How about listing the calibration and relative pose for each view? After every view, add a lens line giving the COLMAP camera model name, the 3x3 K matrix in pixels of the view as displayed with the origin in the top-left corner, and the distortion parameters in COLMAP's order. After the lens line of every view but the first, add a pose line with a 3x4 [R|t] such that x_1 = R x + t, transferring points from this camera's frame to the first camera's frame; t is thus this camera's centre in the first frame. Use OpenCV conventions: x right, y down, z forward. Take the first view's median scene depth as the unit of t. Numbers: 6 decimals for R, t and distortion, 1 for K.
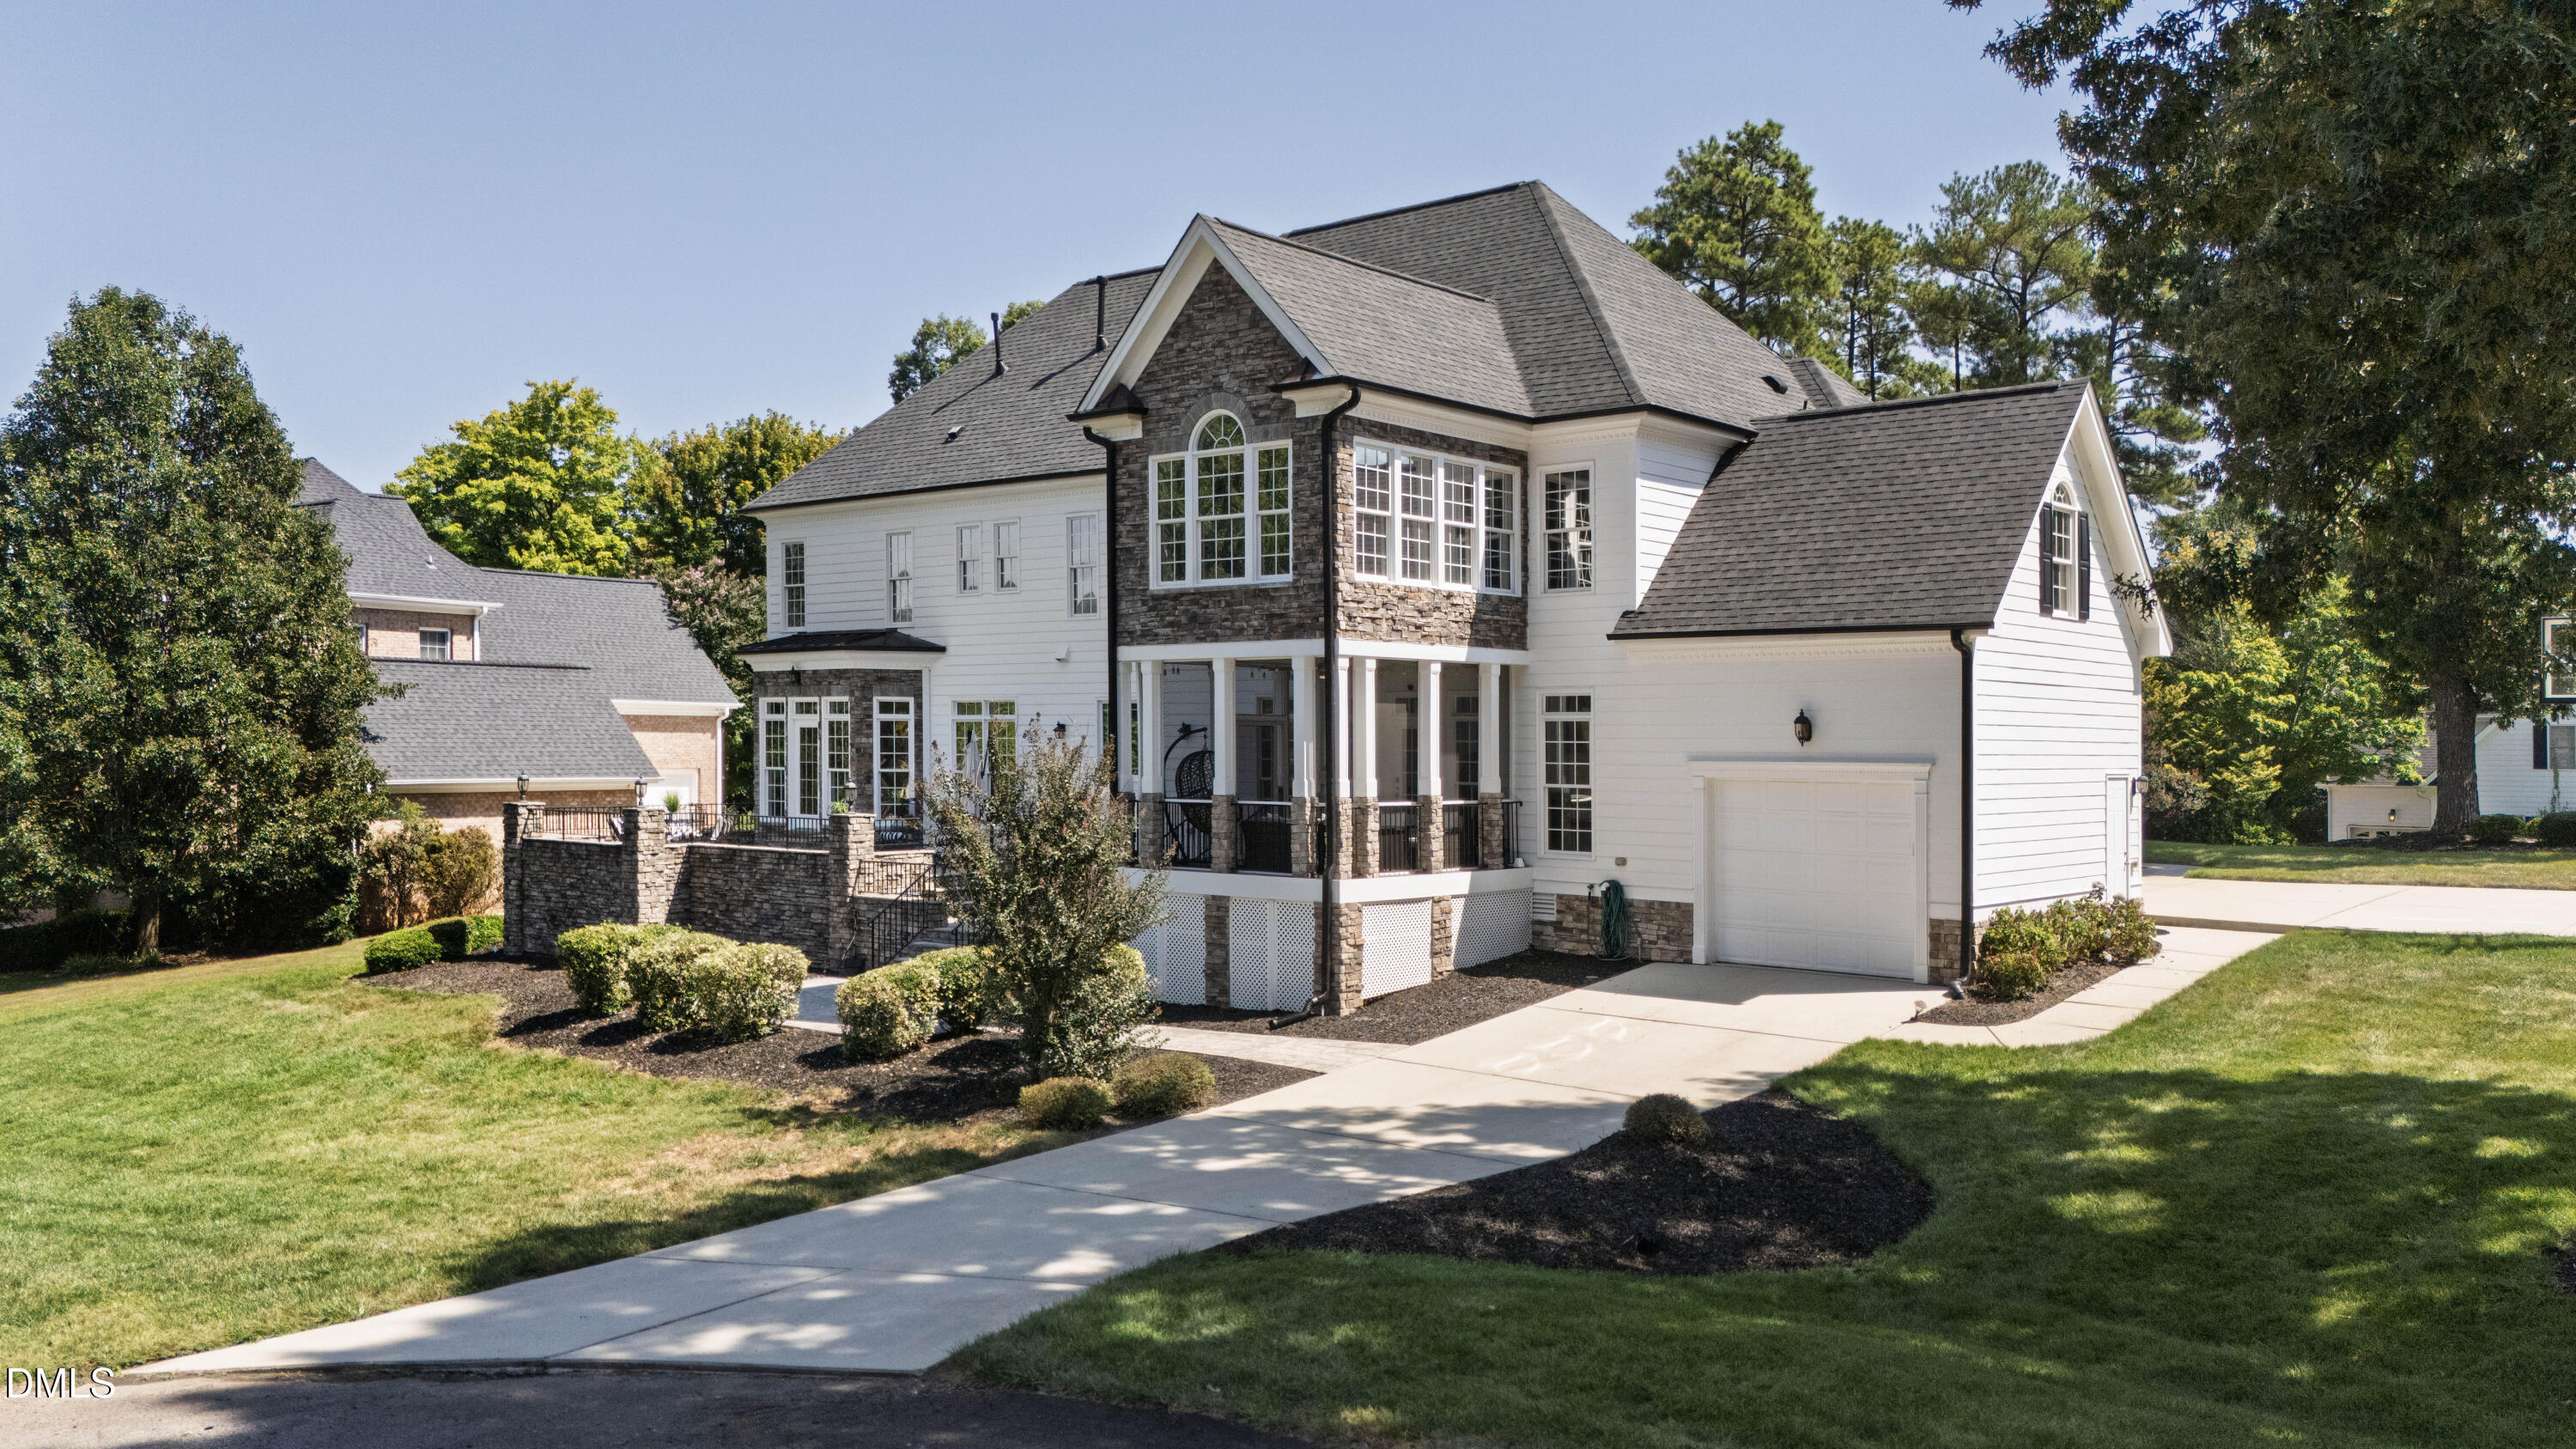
lens RADIAL K [[1962.8, 0, 1288.8], [0, 1962.8, 772.1], [0, 0, 1]] dist [0.117516, -0.182236]
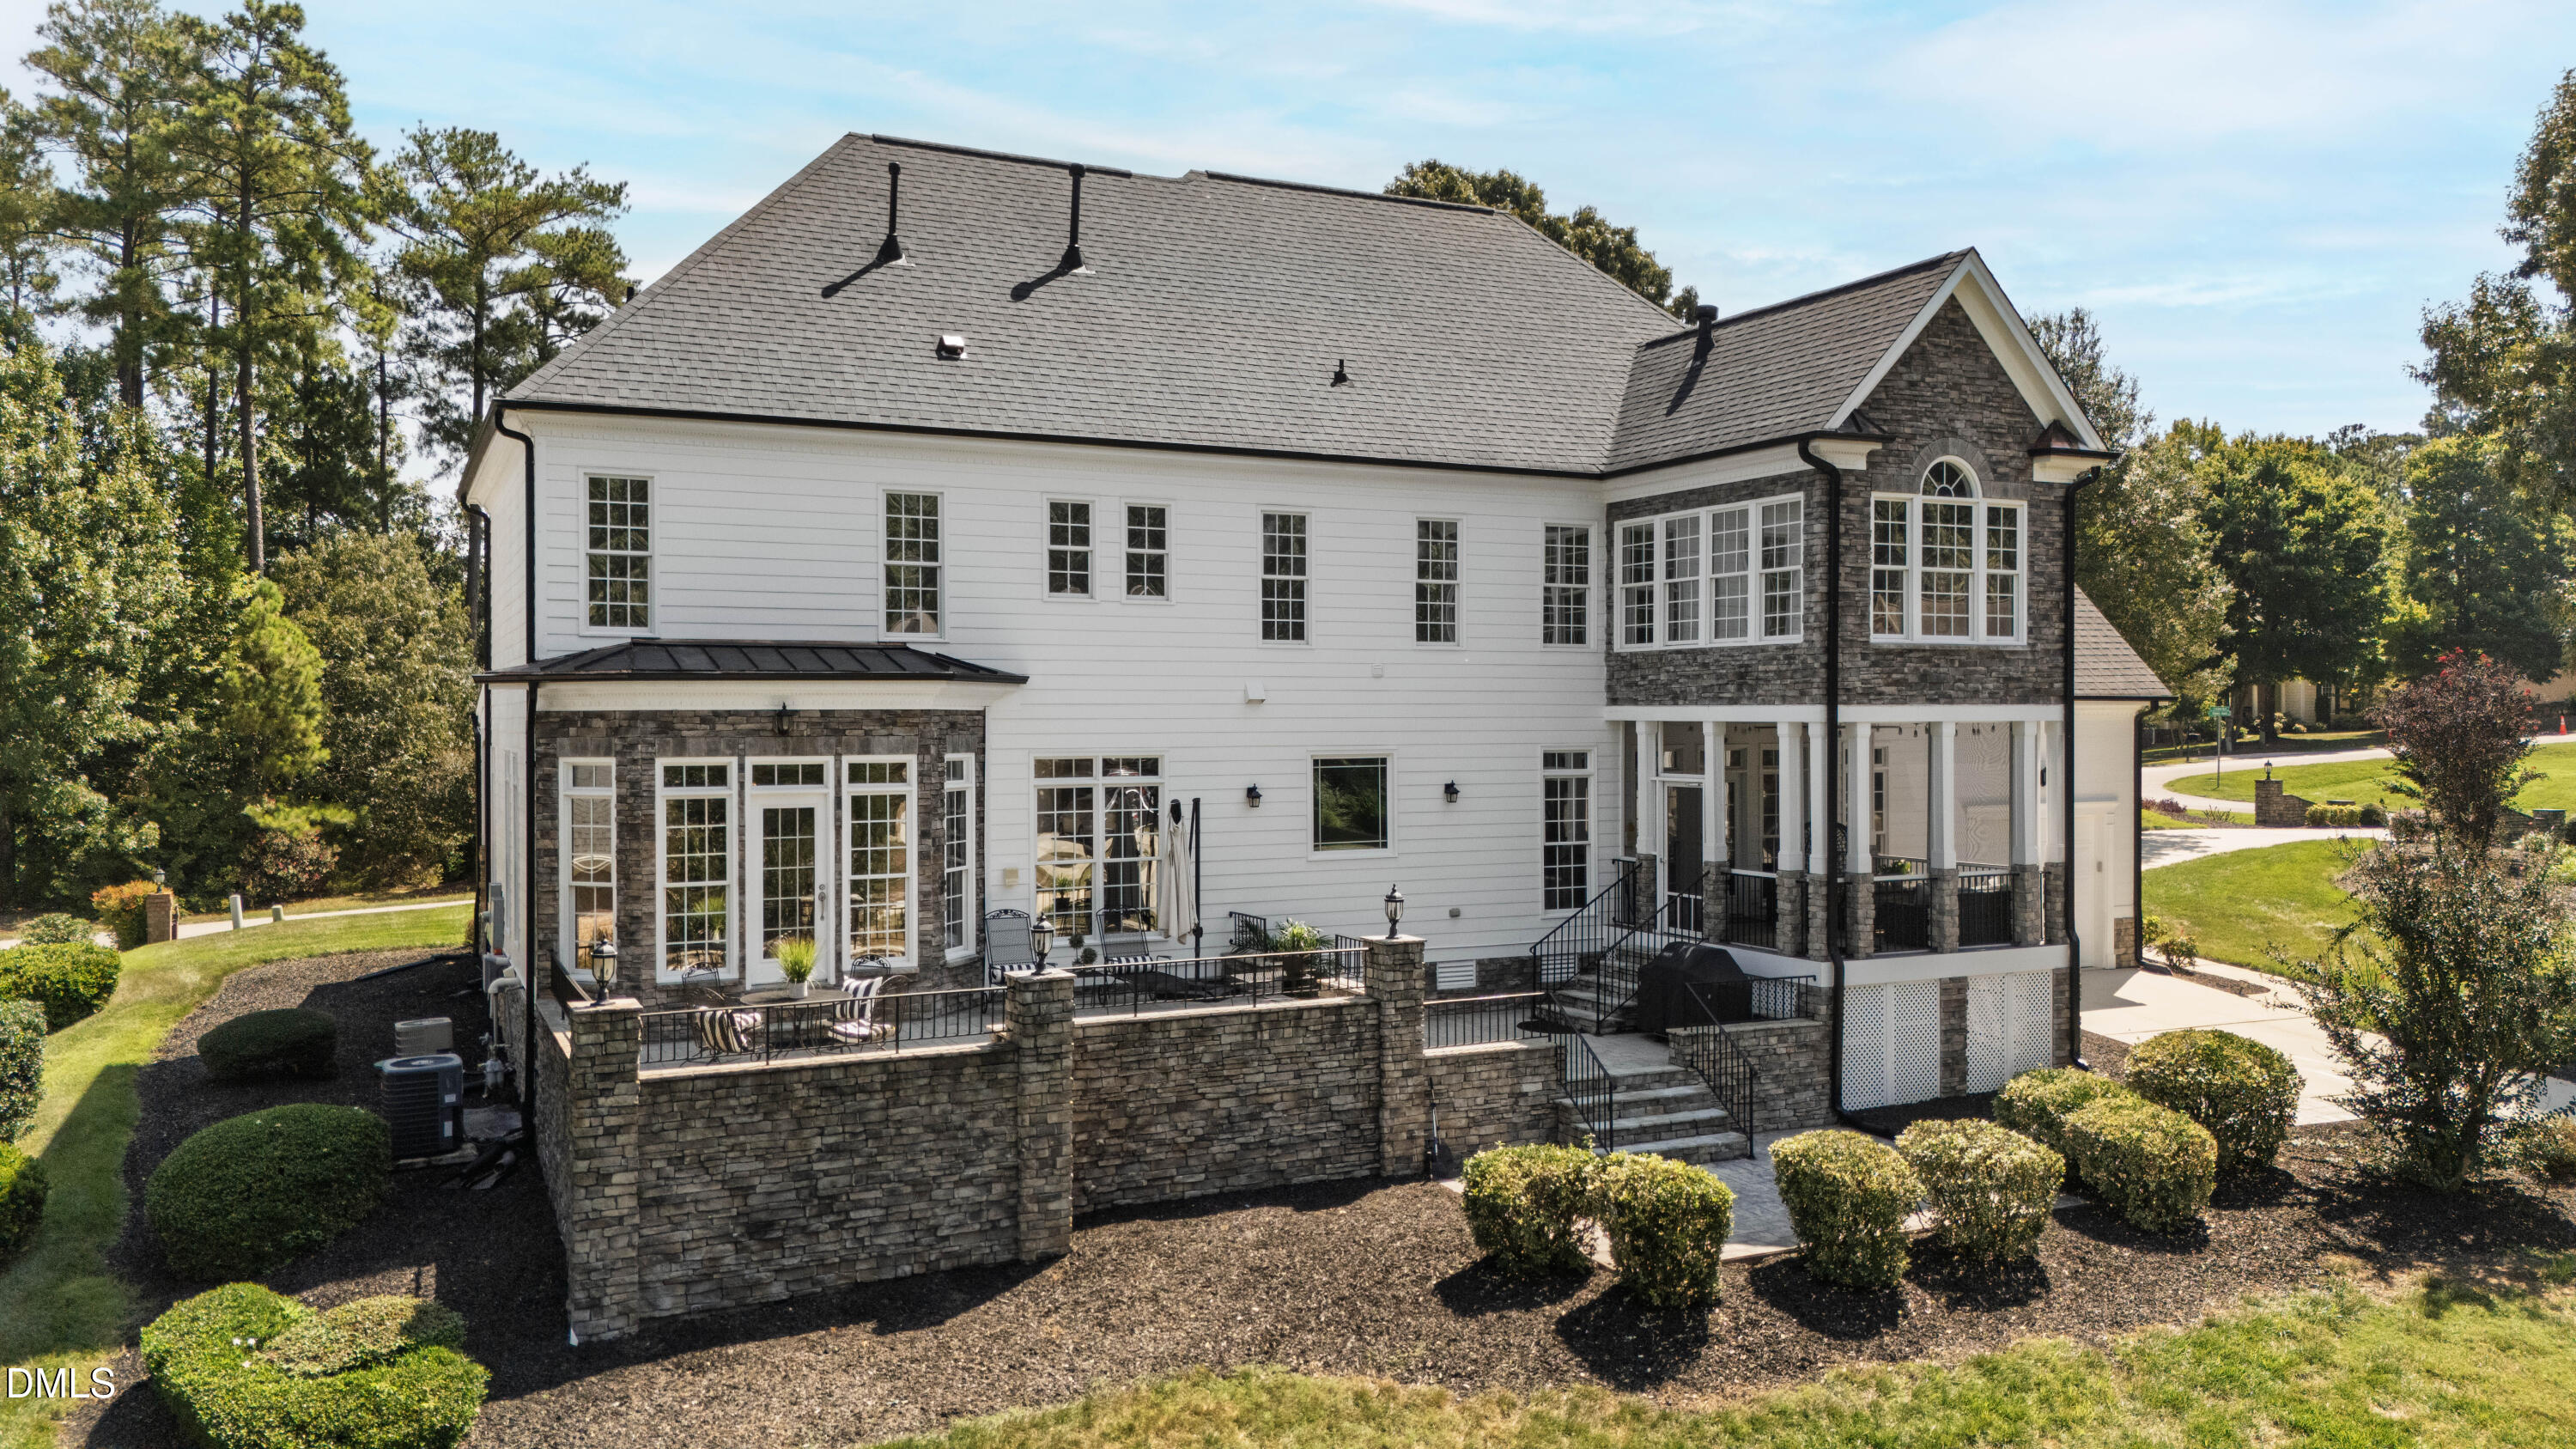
lens RADIAL K [[1901.1, 0, 1299.8], [0, 1901.1, 729.7], [0, 0, 1]] dist [0.109658, -0.162952]
pose [[0.415584, -0.014064, 0.909446, -0.963338], [0.020183, 0.999777, 0.006238, -0.064123], [-0.909331, 0.015763, 0.415775, 0.875867]]
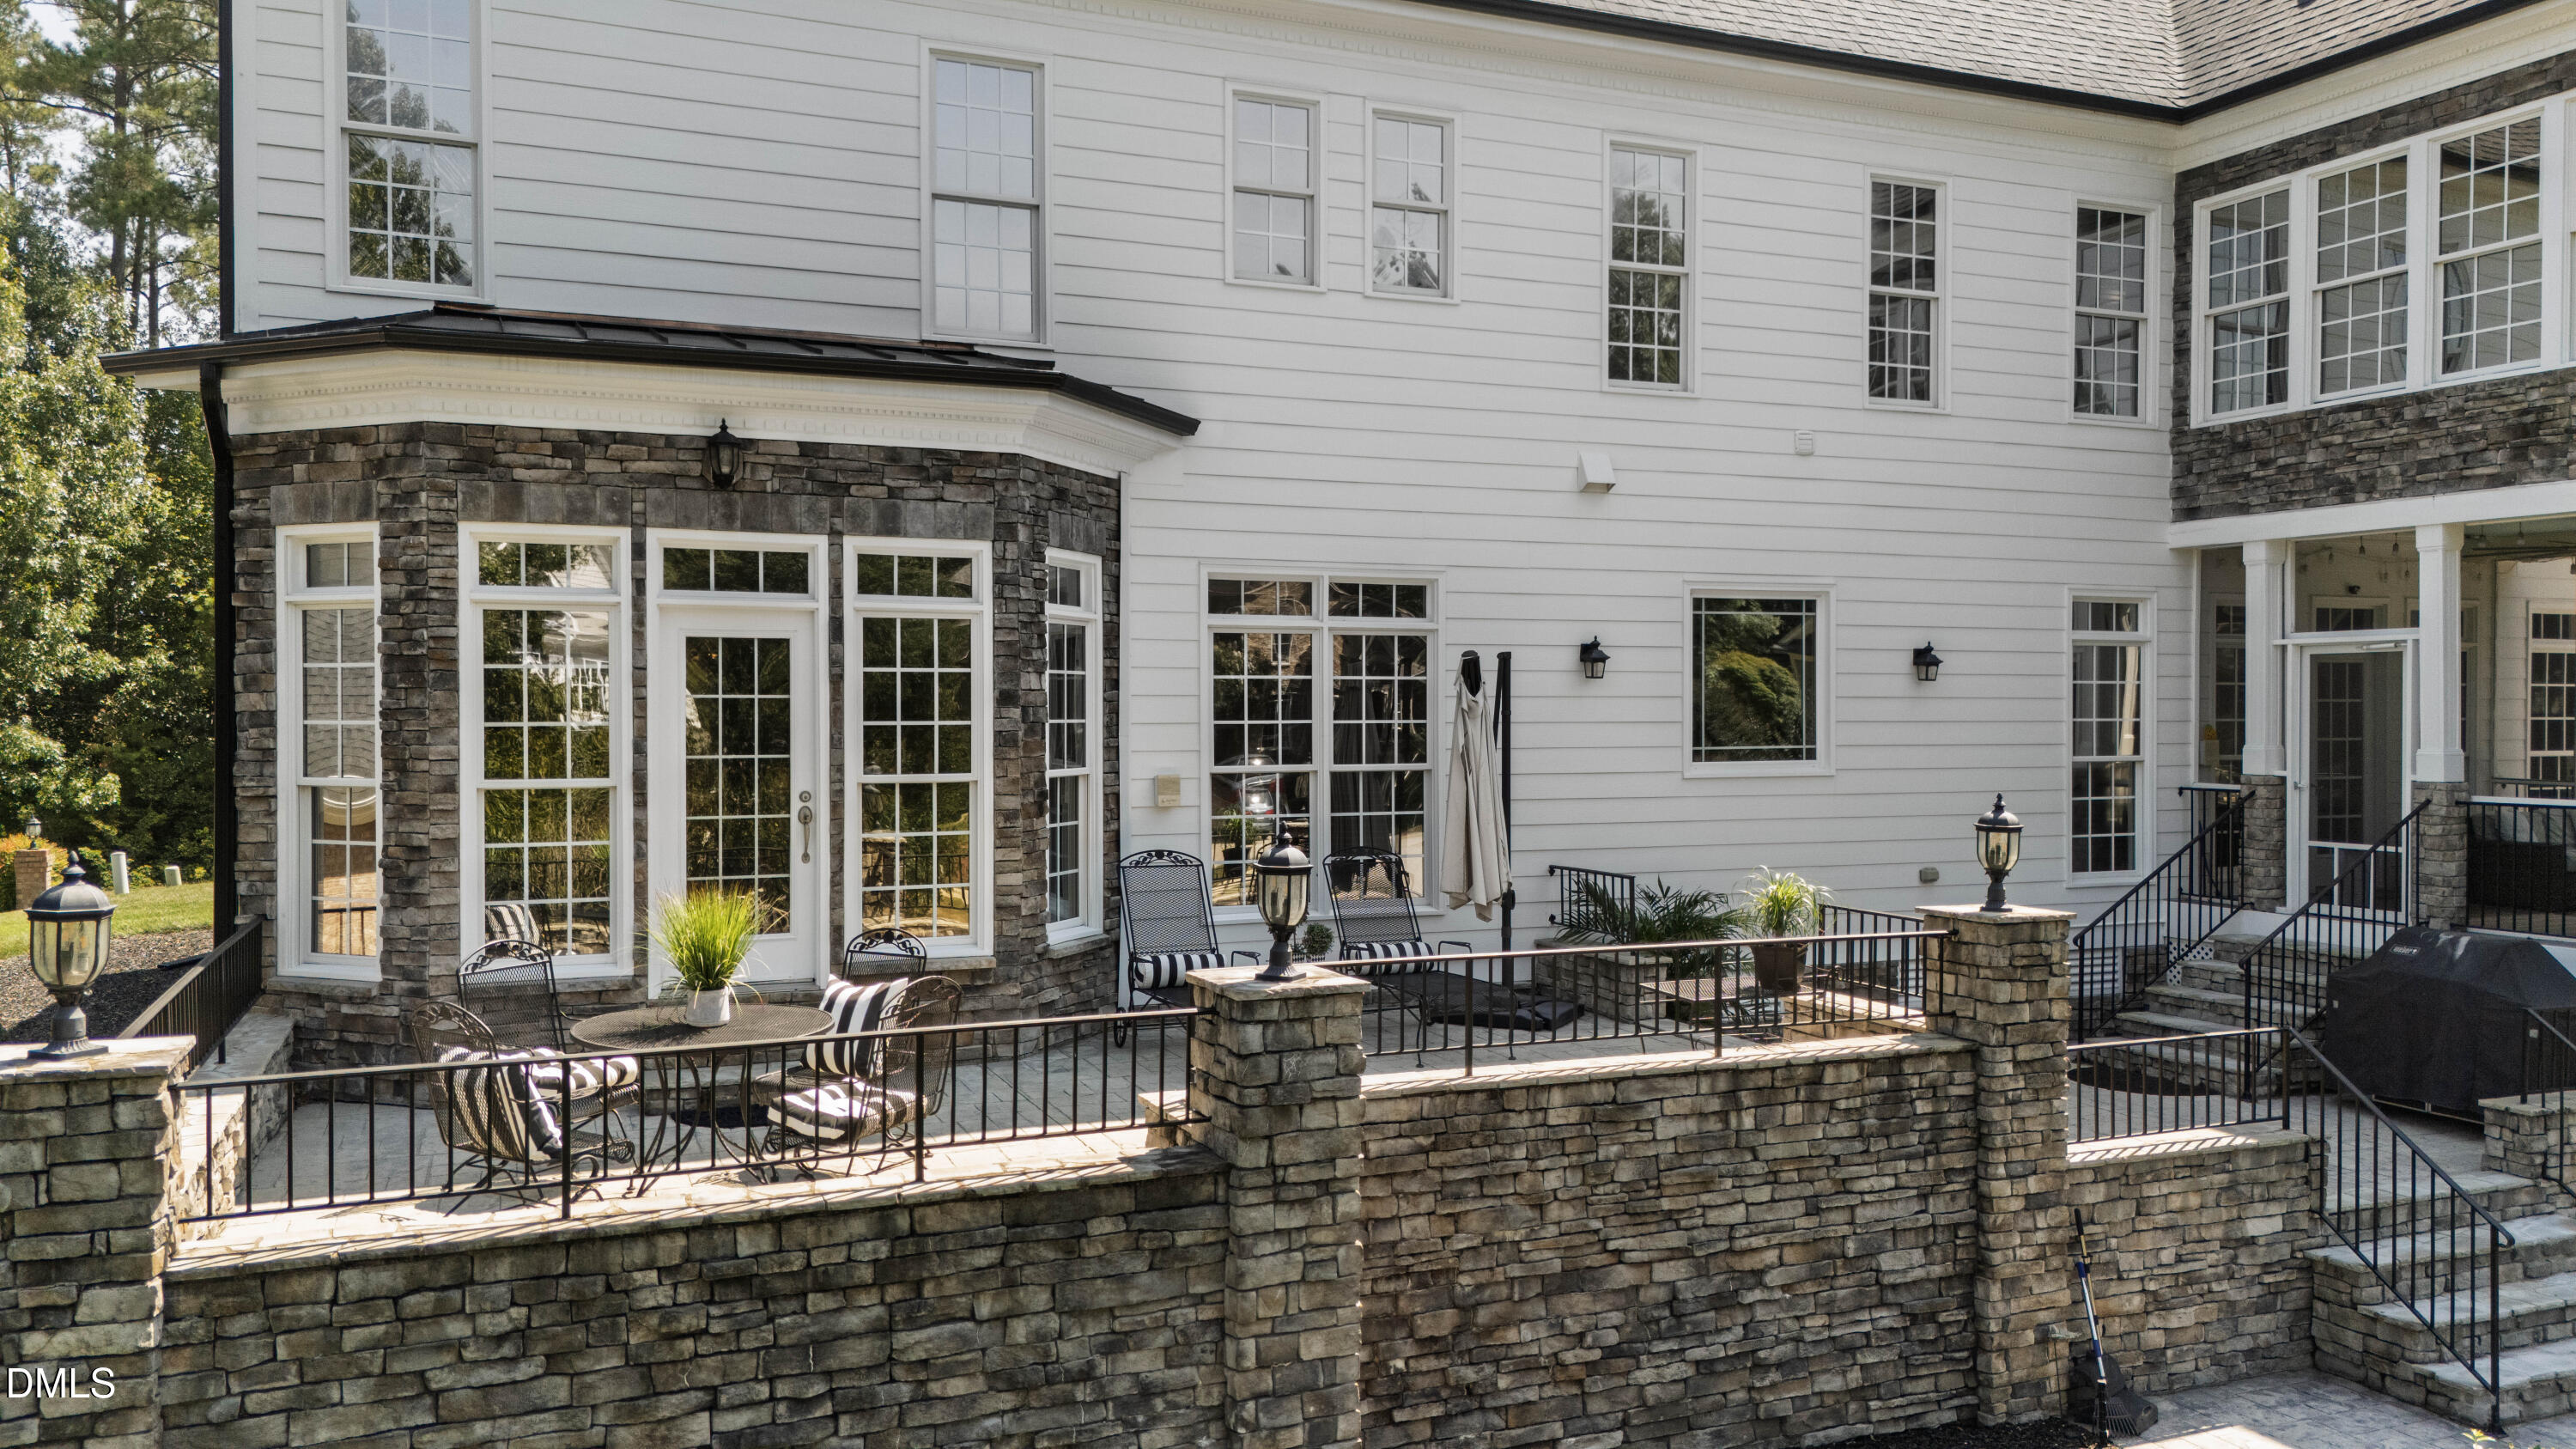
lens RADIAL K [[1901.1, 0, 1299.8], [0, 1901.1, 729.7], [0, 0, 1]] dist [0.109658, -0.162952]
pose [[0.463553, -0.015522, 0.885933, -0.633666], [0.016770, 0.999821, 0.008742, -0.014041], [-0.885911, 0.010805, 0.463730, 1.107759]]
